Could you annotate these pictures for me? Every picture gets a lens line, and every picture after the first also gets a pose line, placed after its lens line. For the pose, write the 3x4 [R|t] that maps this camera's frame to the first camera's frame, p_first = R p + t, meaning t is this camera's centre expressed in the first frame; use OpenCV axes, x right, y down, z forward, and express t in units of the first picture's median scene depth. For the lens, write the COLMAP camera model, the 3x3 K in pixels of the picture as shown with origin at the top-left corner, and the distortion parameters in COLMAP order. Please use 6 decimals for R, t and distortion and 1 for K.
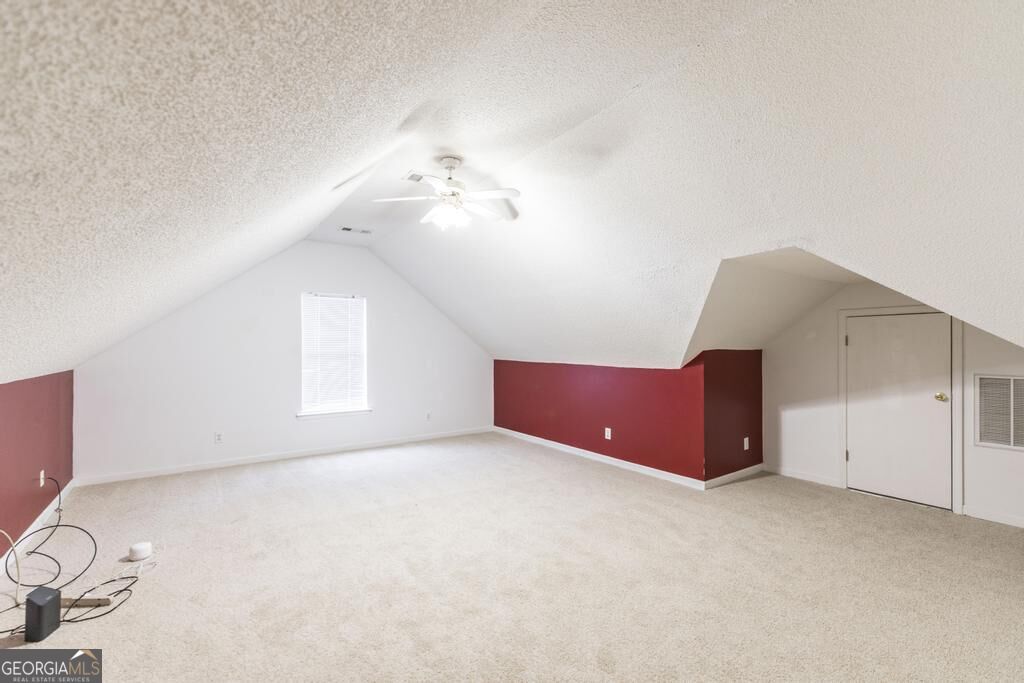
lens RADIAL K [[444.3, 0, 512.5], [0, 444.3, 346.0], [0, 0, 1]] dist [0.000674, -0.000189]
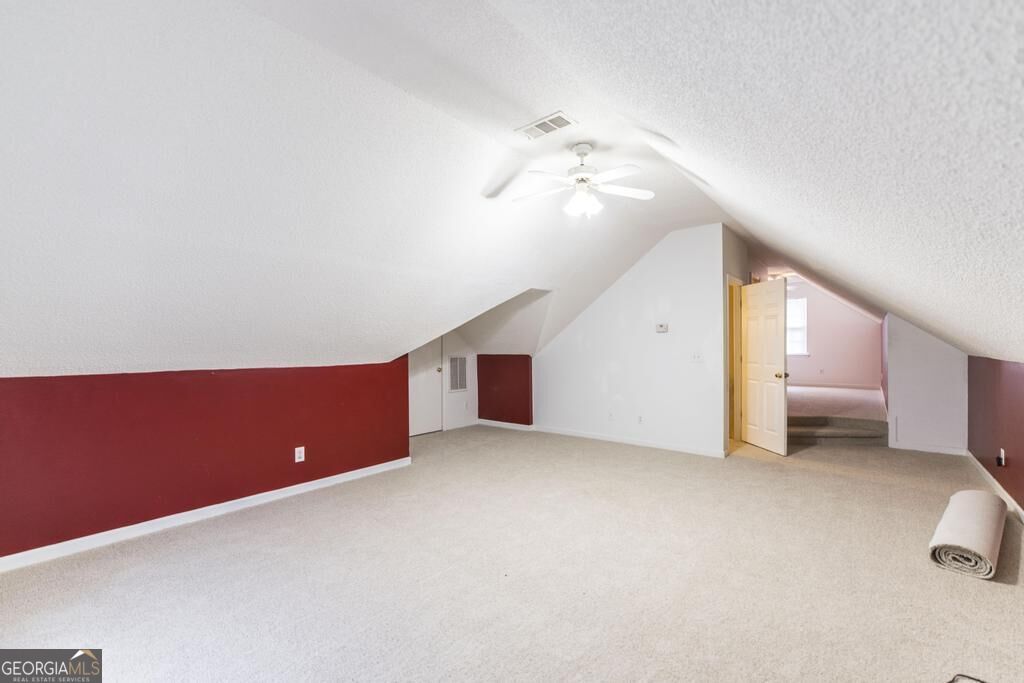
lens RADIAL K [[444.3, 0, 512.3], [0, 444.3, 342.6], [0, 0, 1]] dist [0.000674, -0.000189]
pose [[-0.267360, 0.000254, 0.963597, -0.674995], [-0.005074, 0.999986, -0.001672, 0.003946], [-0.963583, -0.005336, -0.267355, 0.925111]]
